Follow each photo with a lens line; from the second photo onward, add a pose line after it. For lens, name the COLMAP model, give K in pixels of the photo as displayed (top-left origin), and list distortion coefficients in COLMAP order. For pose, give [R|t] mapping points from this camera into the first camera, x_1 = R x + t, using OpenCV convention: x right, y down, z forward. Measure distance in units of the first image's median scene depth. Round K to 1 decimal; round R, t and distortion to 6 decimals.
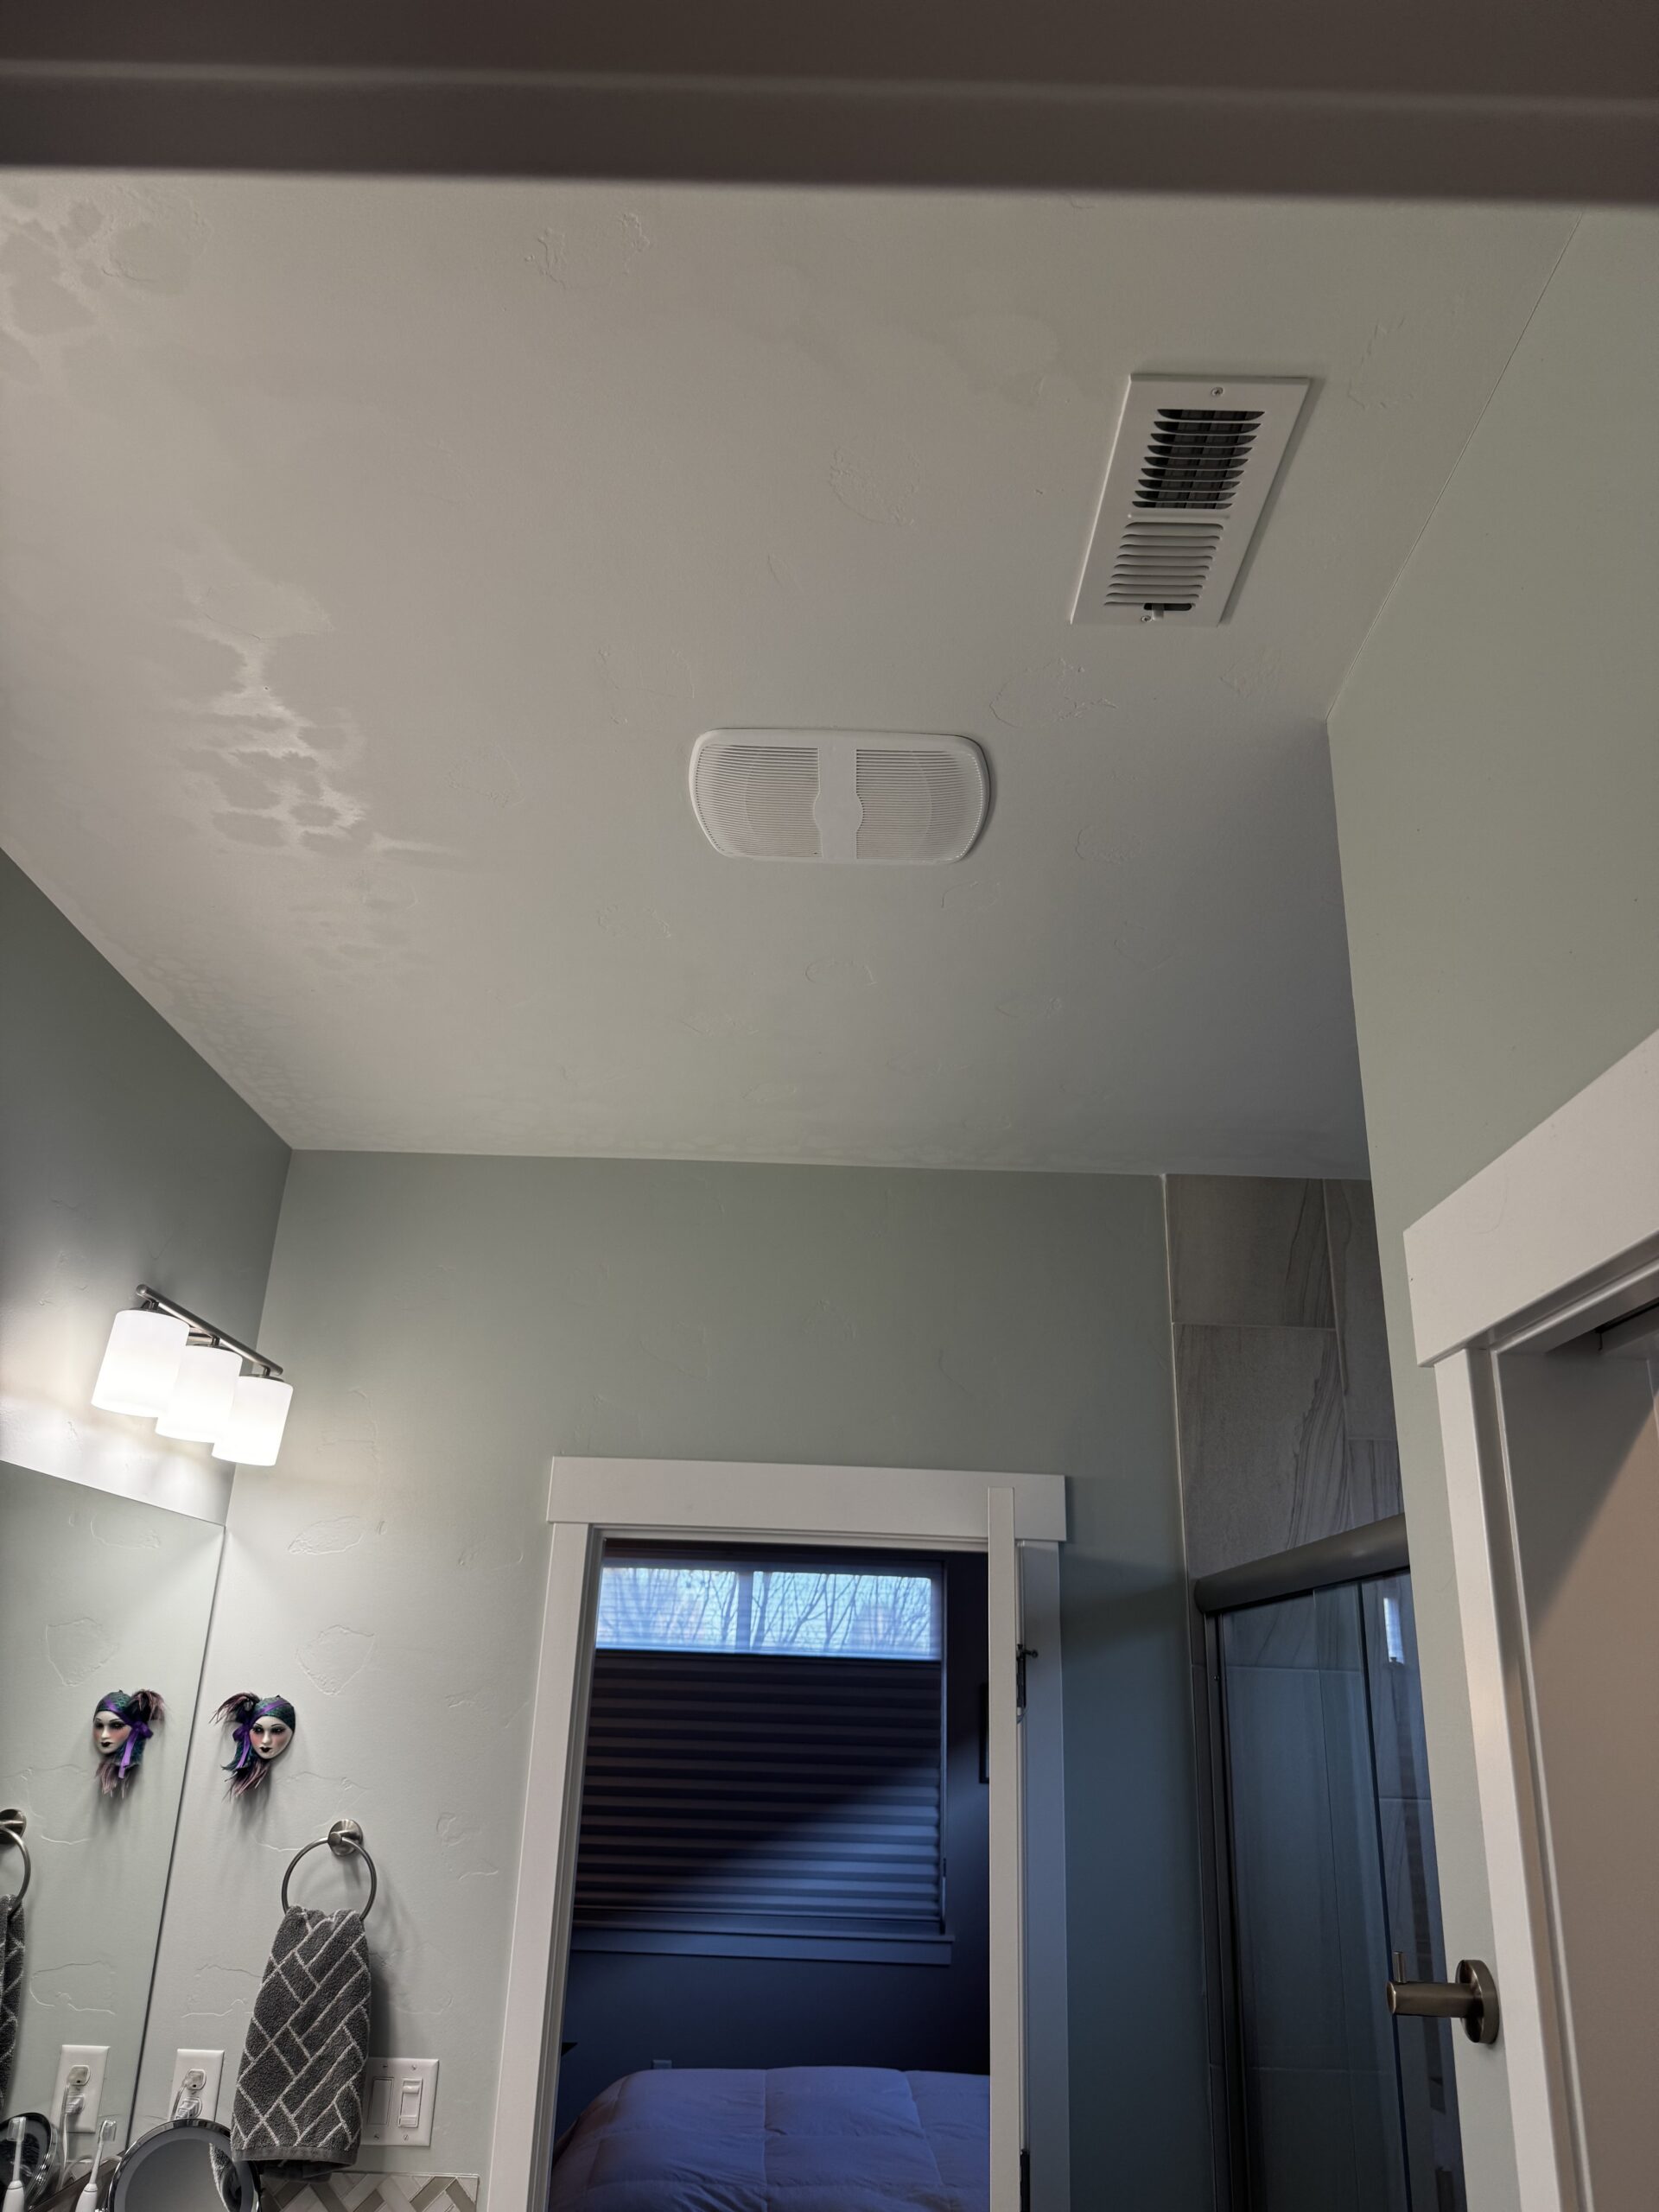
lens RADIAL K [[1546.2, 0, 826.6], [0, 1546.2, 1152.8], [0, 0, 1]] dist [0.110463, -0.098296]
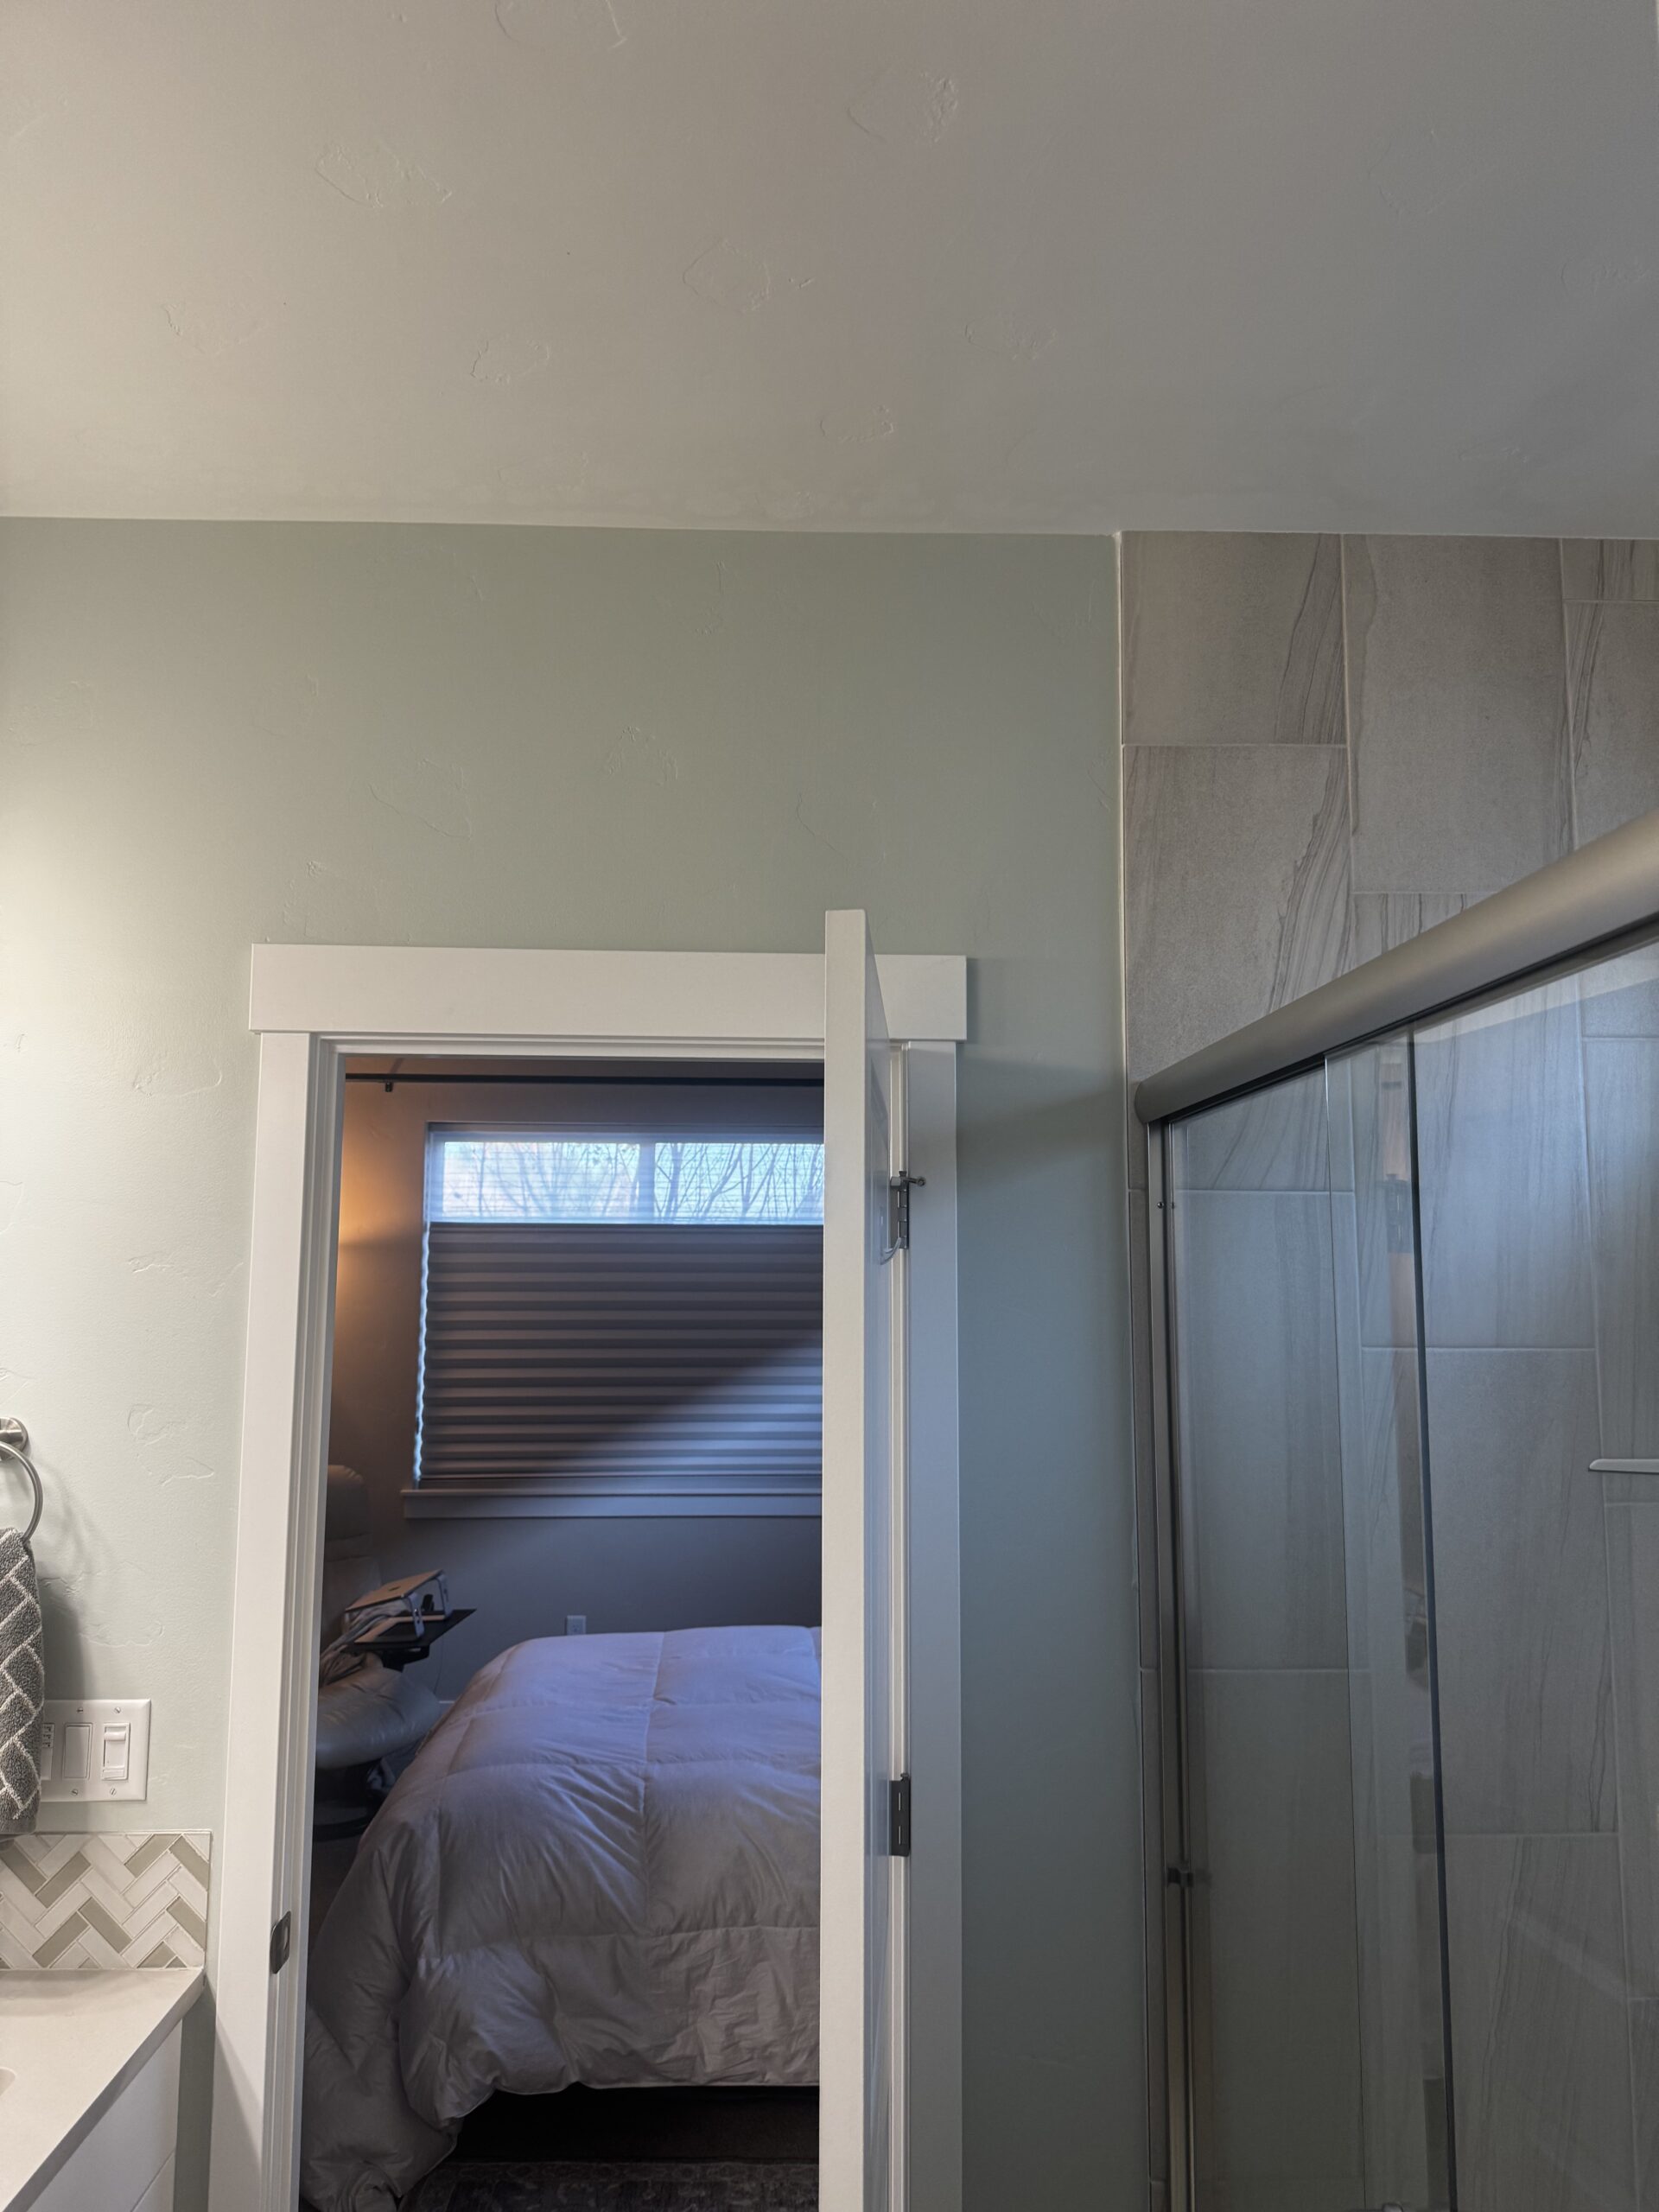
lens RADIAL K [[1564.7, 0, 829.5], [0, 1564.7, 1106.0], [0, 0, 1]] dist [0.193908, -0.207447]
pose [[0.999085, -0.022777, 0.036209, 0.059034], [0.013916, 0.973473, 0.228379, 0.105218], [-0.040450, -0.227667, 0.972899, 0.261826]]
